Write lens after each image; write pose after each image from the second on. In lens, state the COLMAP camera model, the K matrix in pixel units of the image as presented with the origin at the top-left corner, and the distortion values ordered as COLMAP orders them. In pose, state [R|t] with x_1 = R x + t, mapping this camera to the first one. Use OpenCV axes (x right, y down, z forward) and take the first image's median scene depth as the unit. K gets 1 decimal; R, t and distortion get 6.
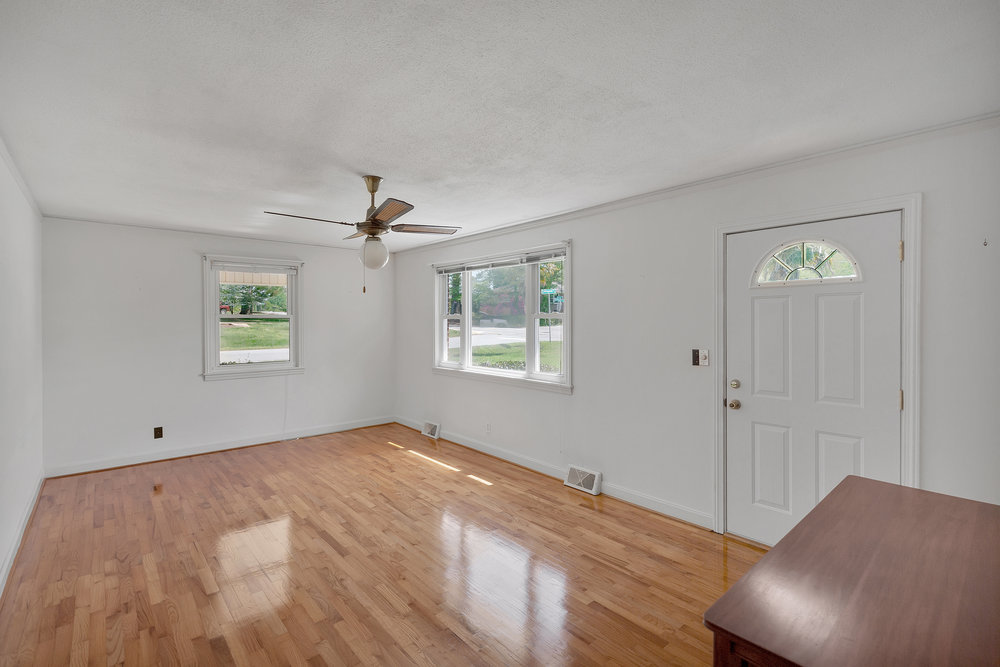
lens RADIAL K [[462.4, 0, 516.8], [0, 462.4, 319.2], [0, 0, 1]] dist [0.003534, 0.000752]
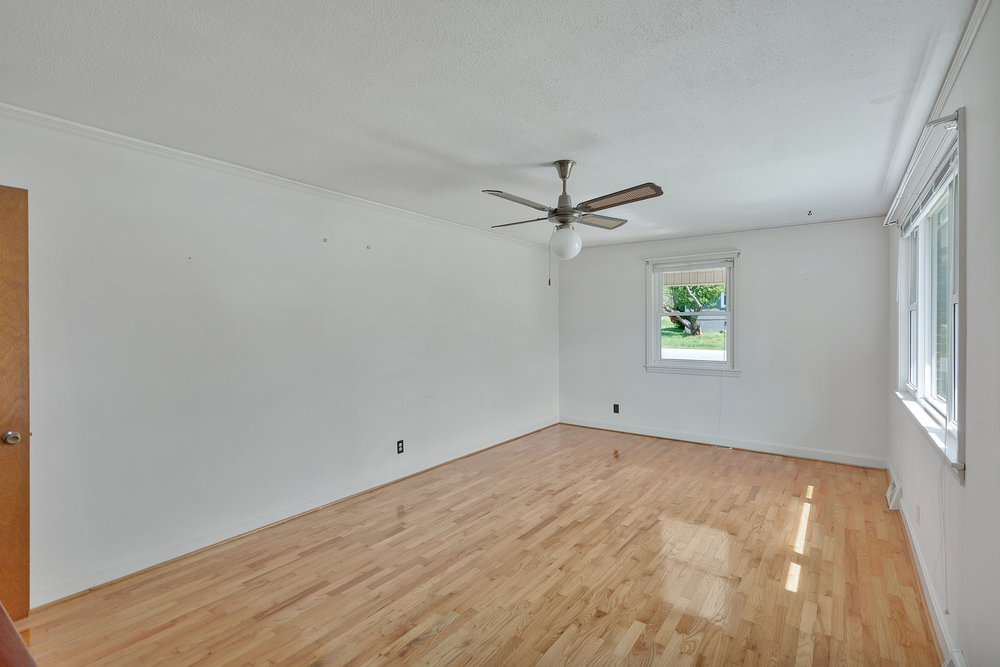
lens RADIAL K [[462.4, 0, 494.2], [0, 462.4, 330.1], [0, 0, 1]] dist [0.003534, 0.000752]
pose [[0.195677, 0.013801, -0.980571, 0.457664], [0.005229, 0.999872, 0.015116, 0.016850], [0.980655, -0.008085, 0.195579, 0.536118]]
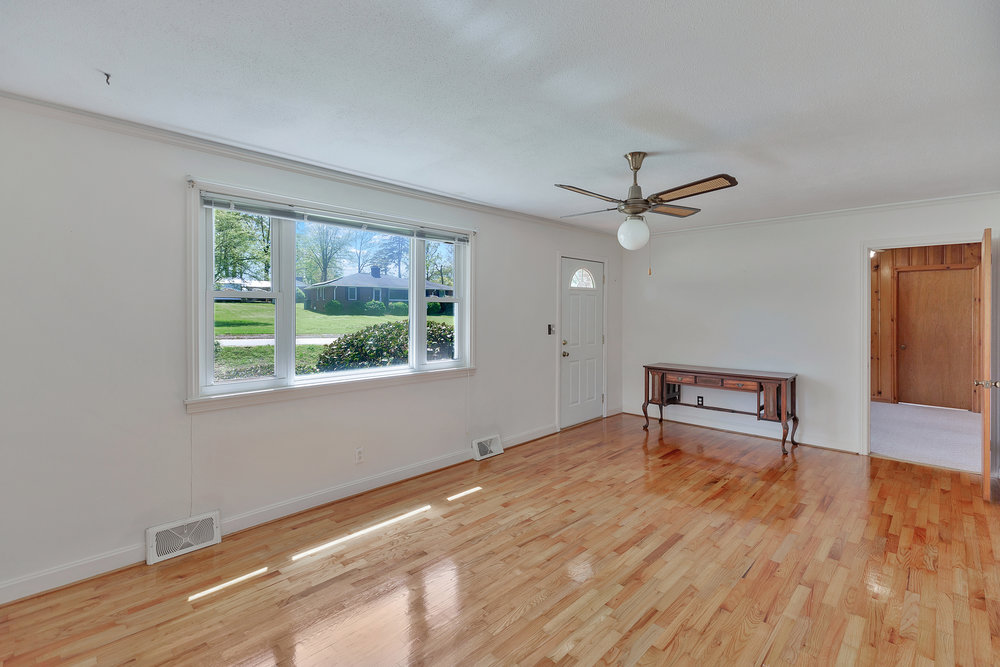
lens RADIAL K [[462.4, 0, 493.5], [0, 462.4, 310.7], [0, 0, 1]] dist [0.003534, 0.000752]
pose [[-0.062083, -0.000979, 0.998071, -0.983327], [-0.009151, 0.999958, 0.000412, 0.014887], [-0.998029, -0.009108, -0.062089, 1.068253]]
